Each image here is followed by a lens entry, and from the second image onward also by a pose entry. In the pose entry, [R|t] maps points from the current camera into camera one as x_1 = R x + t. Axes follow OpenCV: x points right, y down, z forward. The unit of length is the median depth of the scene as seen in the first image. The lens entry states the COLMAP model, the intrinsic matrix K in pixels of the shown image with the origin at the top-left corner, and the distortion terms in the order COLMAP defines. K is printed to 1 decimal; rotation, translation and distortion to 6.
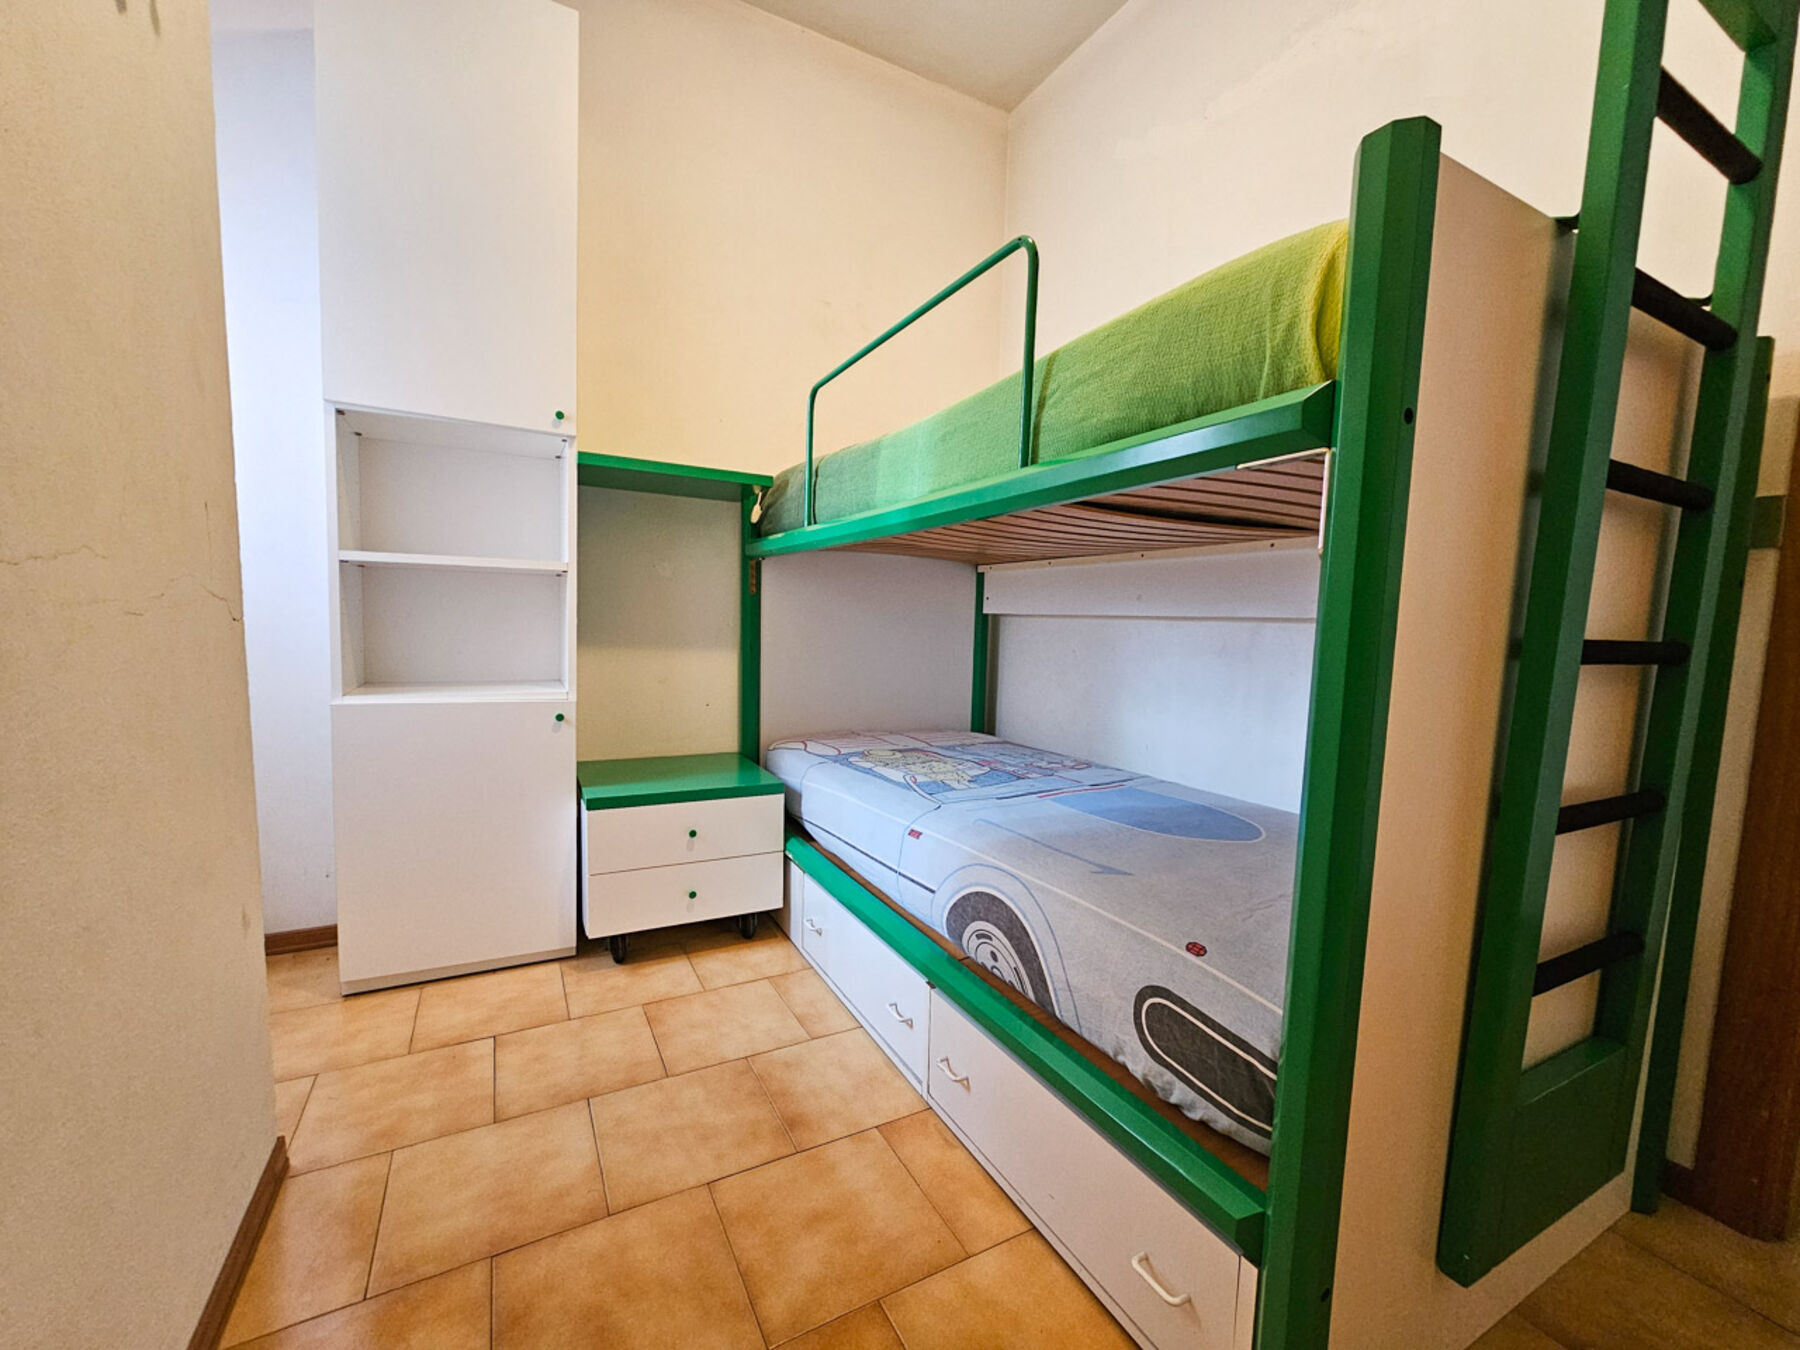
lens RADIAL K [[737.1, 0, 895.1], [0, 737.1, 685.9], [0, 0, 1]] dist [0.000430, -0.003197]
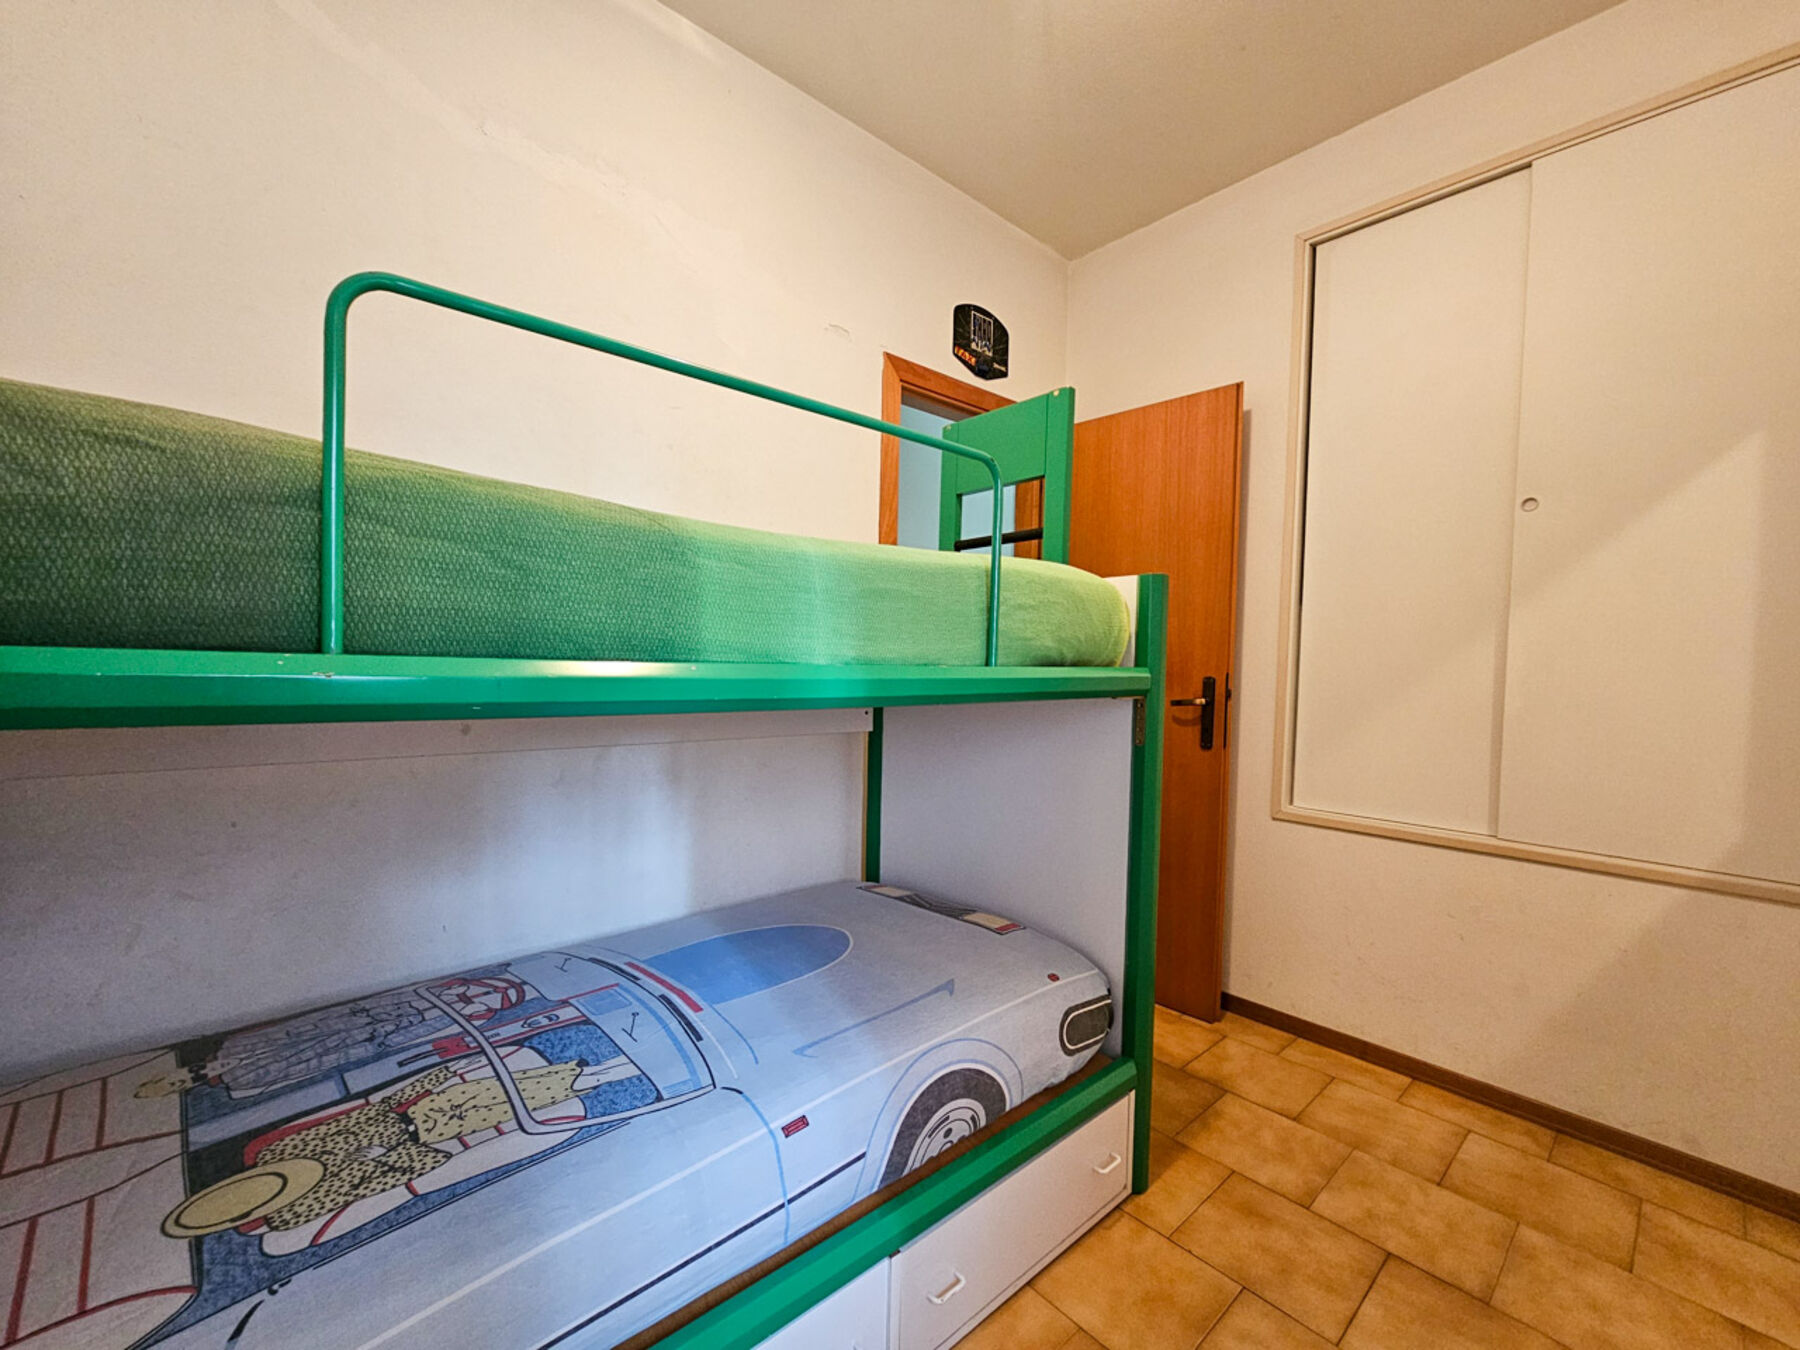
lens RADIAL K [[737.1, 0, 895.1], [0, 737.1, 685.9], [0, 0, 1]] dist [0.000430, -0.003197]
pose [[-0.225522, -0.062447, 0.972235, -0.814161], [0.062262, 0.994980, 0.078351, -0.332687], [-0.972246, 0.078203, -0.220502, 1.284680]]
